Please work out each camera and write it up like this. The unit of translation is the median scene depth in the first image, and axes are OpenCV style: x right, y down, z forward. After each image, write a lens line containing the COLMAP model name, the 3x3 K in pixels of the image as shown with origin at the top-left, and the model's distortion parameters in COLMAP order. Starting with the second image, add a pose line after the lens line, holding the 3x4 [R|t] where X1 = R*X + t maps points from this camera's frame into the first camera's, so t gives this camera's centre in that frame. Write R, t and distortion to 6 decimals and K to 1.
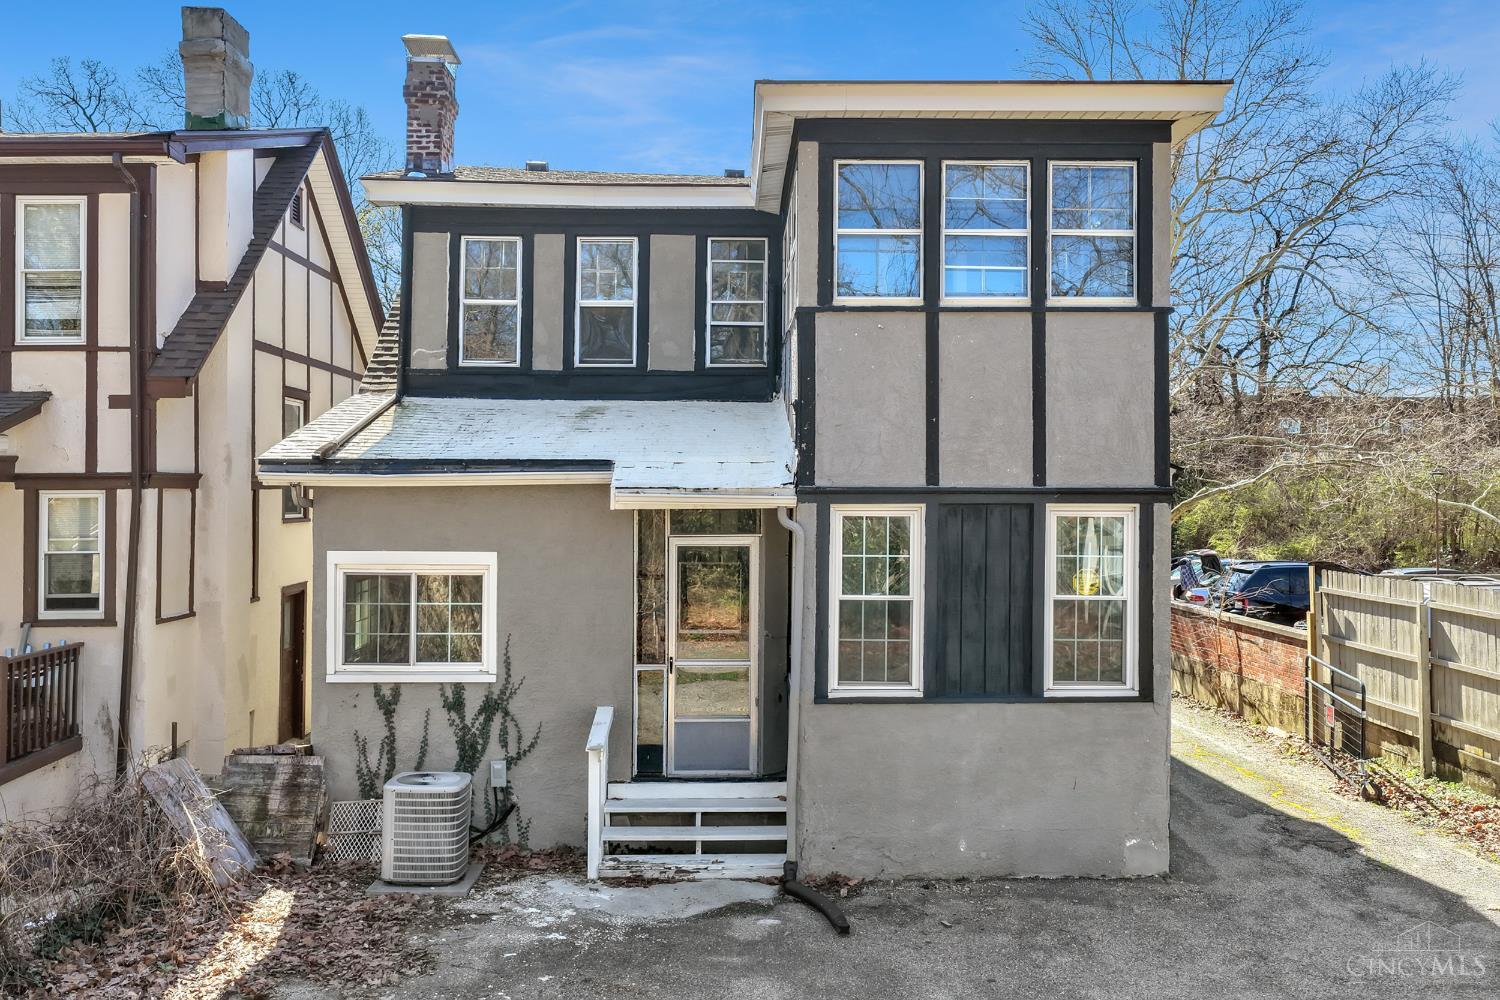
lens RADIAL K [[1288.6, 0, 749.3], [0, 1288.6, 459.6], [0, 0, 1]] dist [-0.006309, -0.004657]
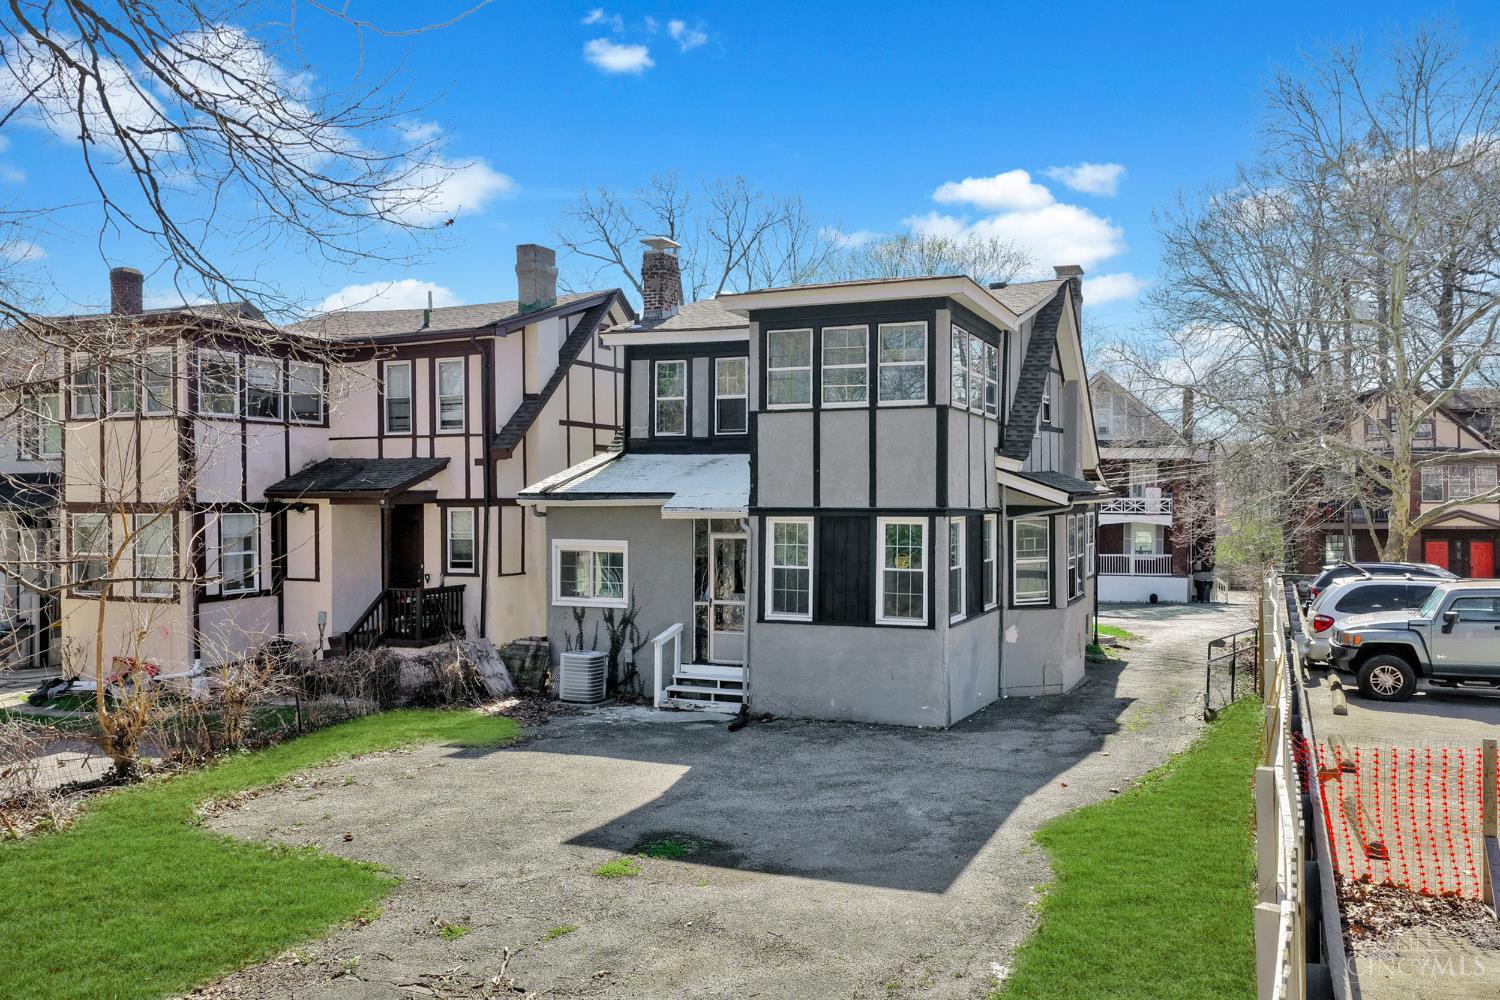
lens RADIAL K [[1233.5, 0, 750.0], [0, 1233.5, 500.0], [0, 0, 1]] dist [0.000932, -0.001158]
pose [[0.911555, -0.001572, -0.411176, 0.732976], [0.013185, 0.999590, 0.025408, -0.033168], [0.410968, -0.028582, 0.911202, -0.602207]]
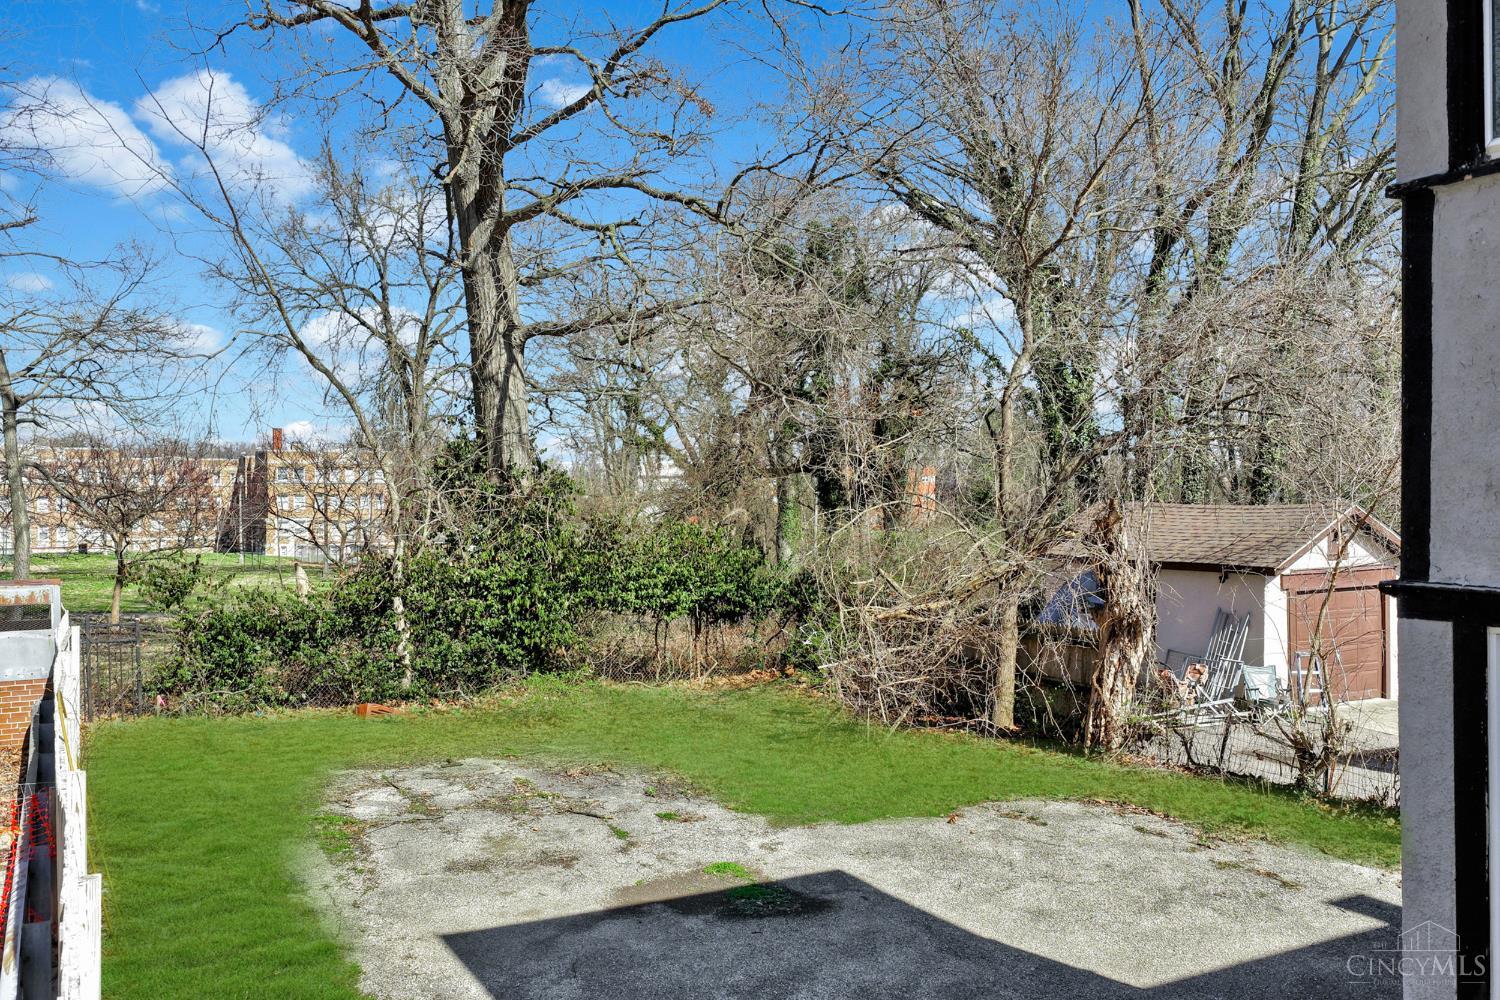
lens RADIAL K [[1233.5, 0, 750.0], [0, 1233.5, 500.0], [0, 0, 1]] dist [0.000932, -0.001158]
pose [[-0.883303, 0.007945, -0.468736, 0.703484], [0.012032, 0.999911, -0.005725, -0.022569], [0.468648, -0.010697, -0.883320, 1.355987]]
